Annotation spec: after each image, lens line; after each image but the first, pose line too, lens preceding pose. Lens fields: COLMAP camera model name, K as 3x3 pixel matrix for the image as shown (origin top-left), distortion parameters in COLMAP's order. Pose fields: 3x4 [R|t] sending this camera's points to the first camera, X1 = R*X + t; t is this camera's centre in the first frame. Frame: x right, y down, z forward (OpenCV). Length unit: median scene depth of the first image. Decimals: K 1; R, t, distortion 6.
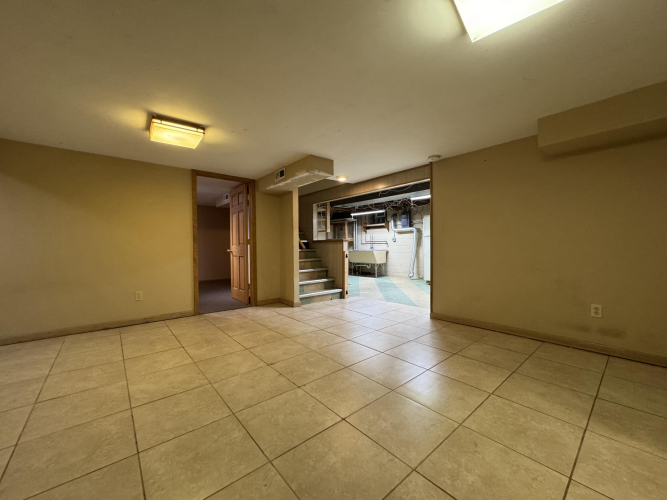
lens RADIAL K [[265.9, 0, 333.5], [0, 265.9, 250.0], [0, 0, 1]] dist [-0.002898, -0.000238]
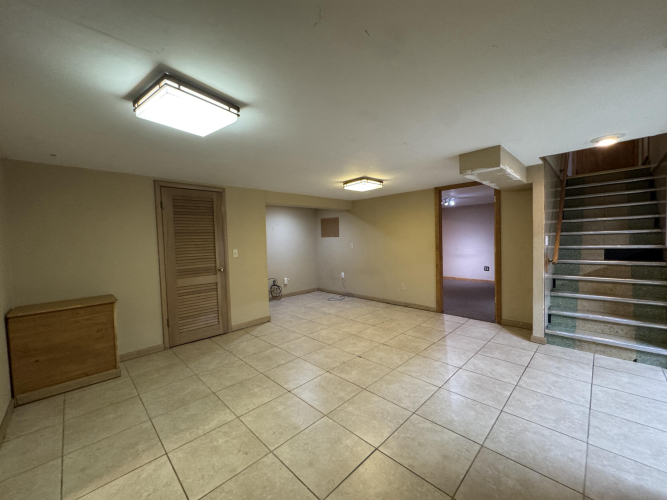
lens RADIAL K [[265.9, 0, 333.5], [0, 265.9, 250.0], [0, 0, 1]] dist [-0.002898, -0.000238]
pose [[0.079619, 0.048091, -0.995665, 0.884743], [0.012026, 0.998717, 0.049200, -0.136955], [0.996753, -0.015891, 0.078939, 0.667221]]
